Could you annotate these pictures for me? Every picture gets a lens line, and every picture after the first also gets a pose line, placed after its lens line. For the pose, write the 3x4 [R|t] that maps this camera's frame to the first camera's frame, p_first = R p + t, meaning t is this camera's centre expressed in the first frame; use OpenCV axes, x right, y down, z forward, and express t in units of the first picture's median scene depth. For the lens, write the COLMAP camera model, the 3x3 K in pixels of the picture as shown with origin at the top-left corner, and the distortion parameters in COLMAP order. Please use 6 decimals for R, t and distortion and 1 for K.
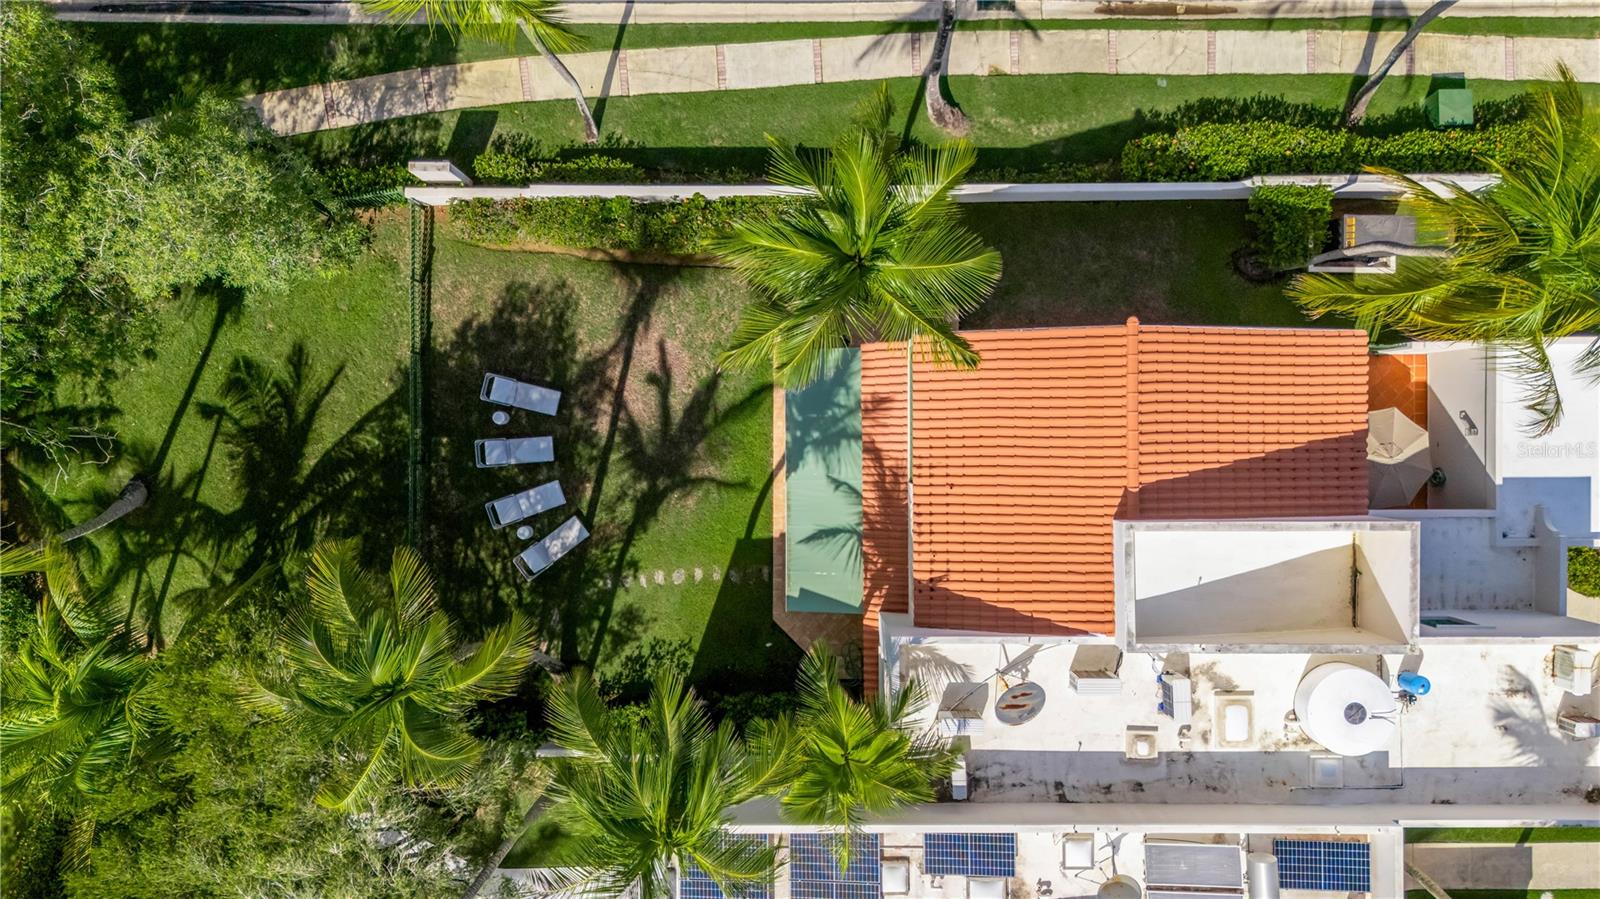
lens RADIAL K [[1194.4, 0, 800.0], [0, 1194.4, 449.5], [0, 0, 1]] dist [0.026125, -0.002229]
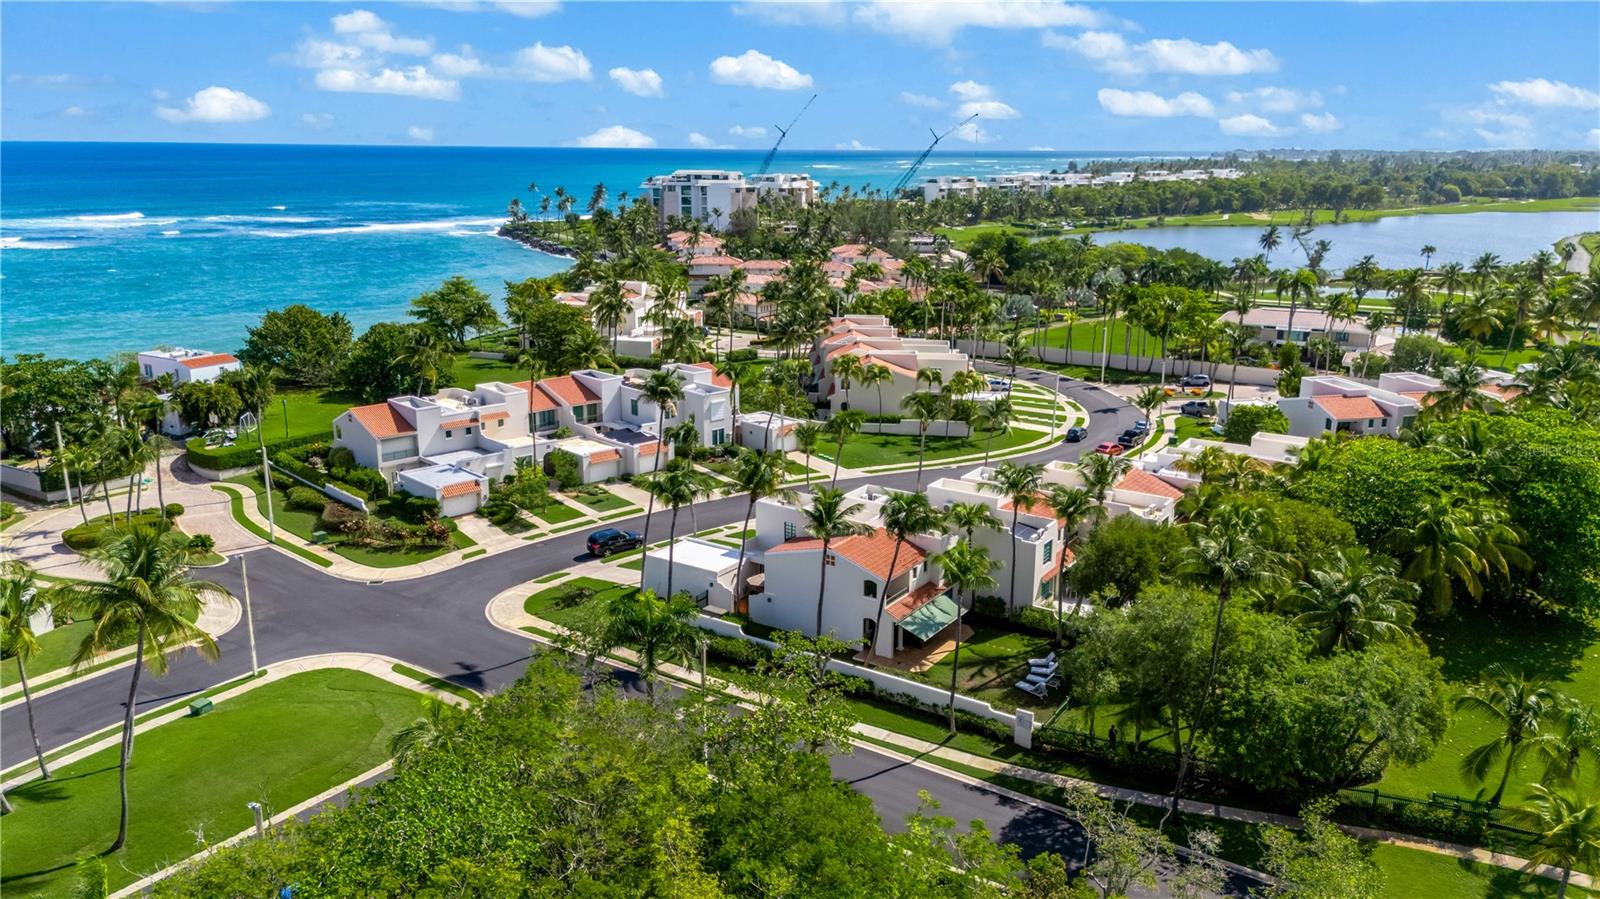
lens RADIAL K [[1177.5, 0, 797.9], [0, 1177.5, 442.6], [0, 0, 1]] dist [0.074666, -0.065956]
pose [[-0.830955, -0.145648, 0.536935, -1.046352], [0.556339, -0.216951, 0.802134, -2.091295], [-0.000341, 0.965256, 0.261307, -0.085663]]
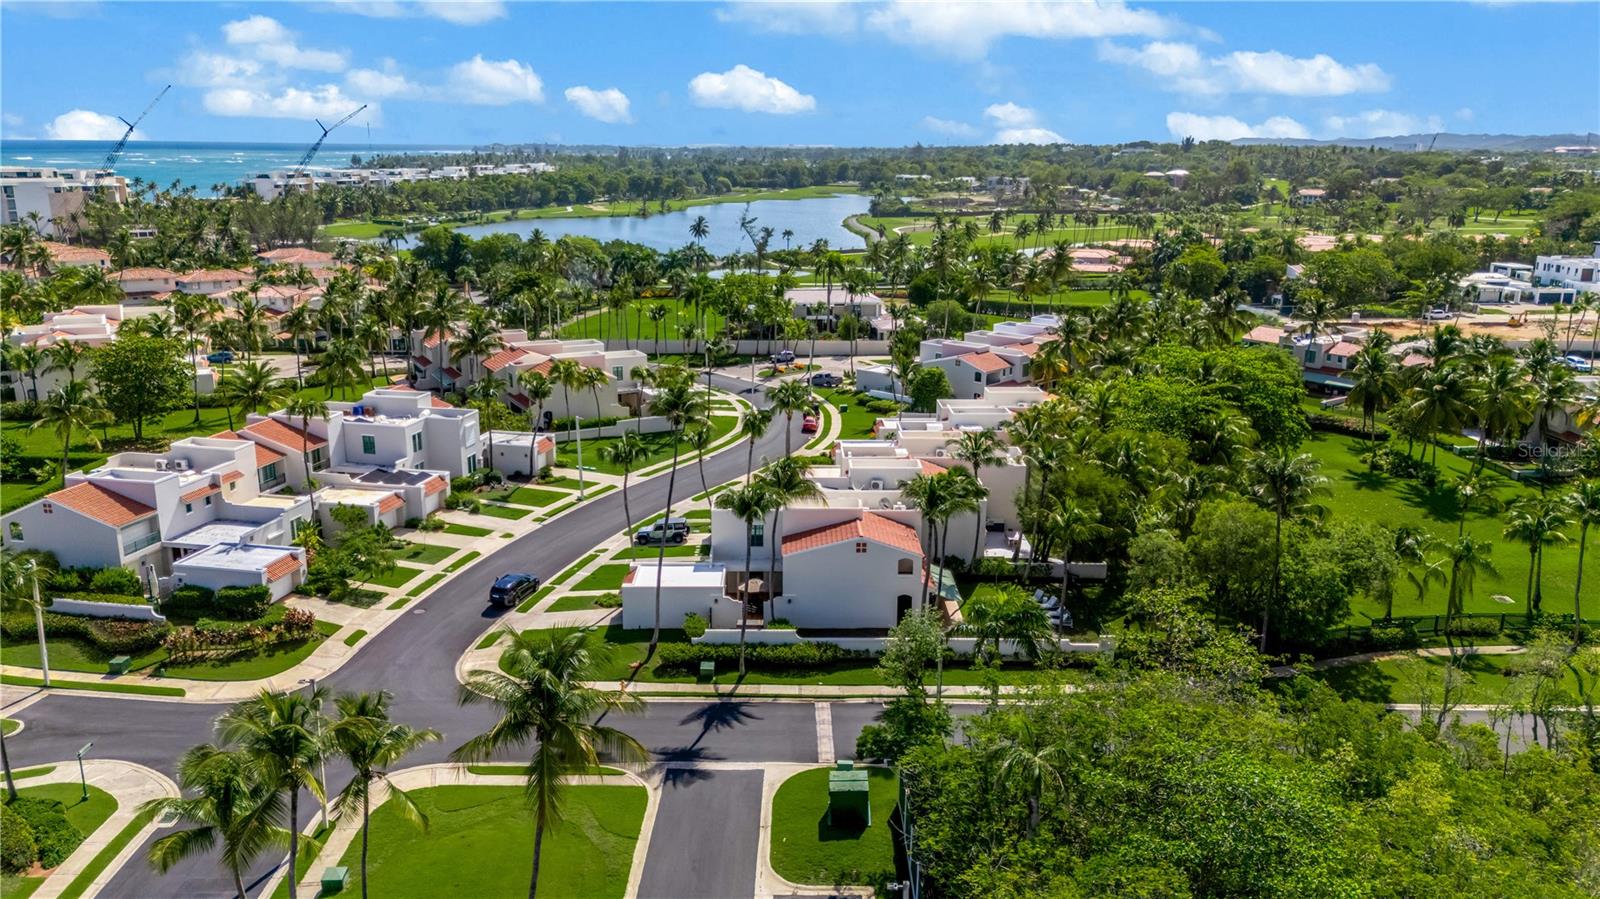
lens RADIAL K [[1177.5, 0, 797.9], [0, 1177.5, 442.6], [0, 0, 1]] dist [0.074666, -0.065956]
pose [[-0.999906, -0.008424, -0.010821, 0.387994], [-0.008226, -0.262935, 0.964778, -2.532295], [-0.010973, 0.964777, 0.262841, -0.088935]]
